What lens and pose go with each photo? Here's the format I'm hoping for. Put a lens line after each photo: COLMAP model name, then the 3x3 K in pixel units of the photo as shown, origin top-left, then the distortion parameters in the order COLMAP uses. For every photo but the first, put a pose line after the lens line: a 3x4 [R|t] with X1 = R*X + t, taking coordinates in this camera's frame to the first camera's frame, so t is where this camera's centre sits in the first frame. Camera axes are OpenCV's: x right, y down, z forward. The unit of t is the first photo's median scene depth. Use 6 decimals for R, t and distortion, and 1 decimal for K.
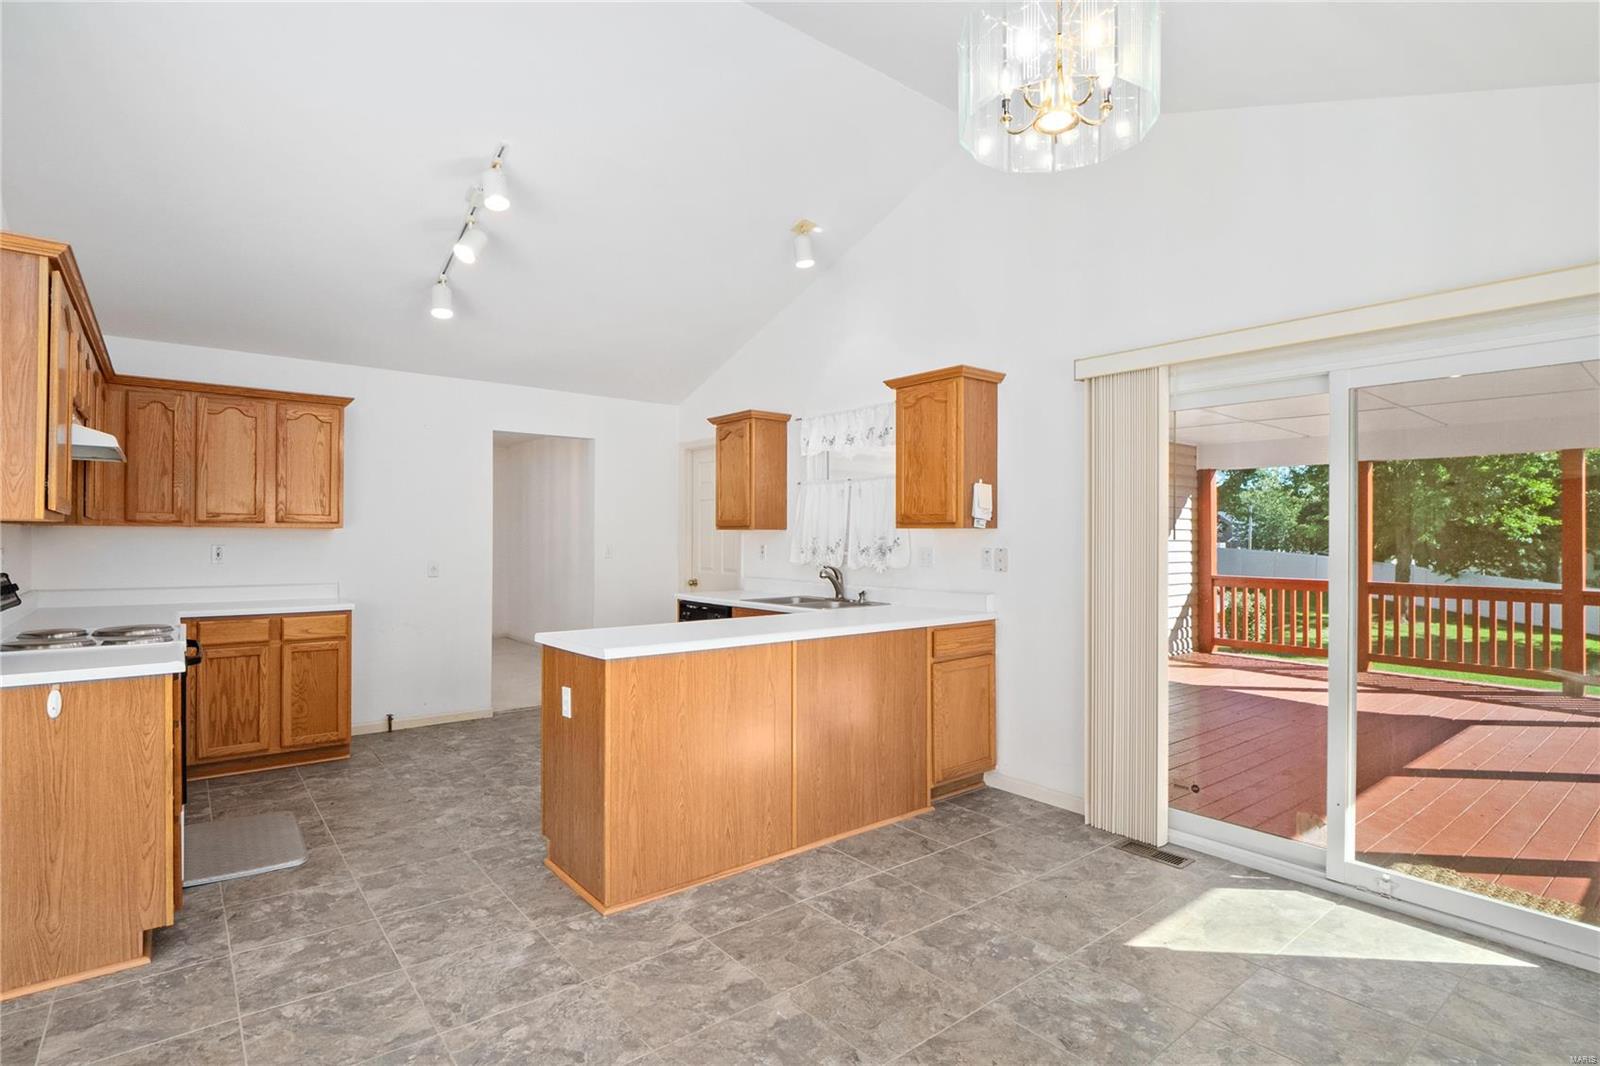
lens RADIAL K [[802.0, 0, 809.7], [0, 802.0, 537.3], [0, 0, 1]] dist [0.001546, -0.000880]
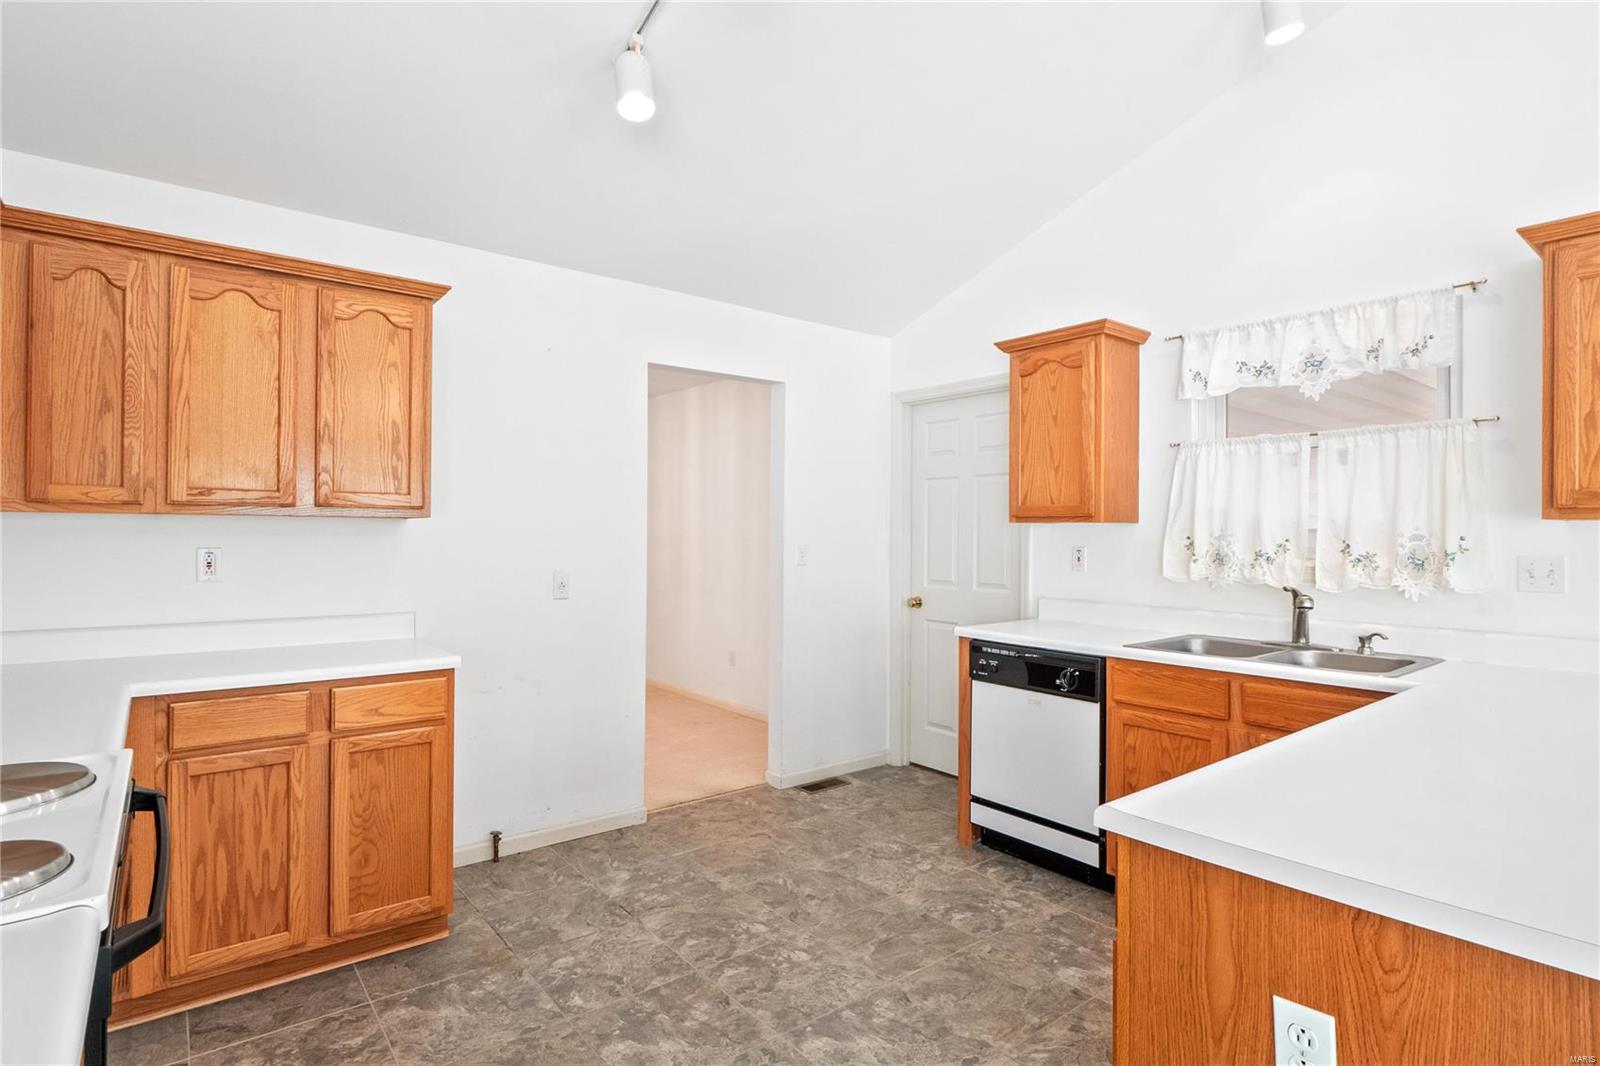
lens RADIAL K [[802.0, 0, 790.8], [0, 802.0, 529.7], [0, 0, 1]] dist [0.001546, -0.000880]
pose [[0.999996, 0.002798, -0.000027, -0.346895], [-0.002798, 0.999995, 0.001094, -0.004379], [0.000030, -0.001094, 0.999999, 0.461554]]
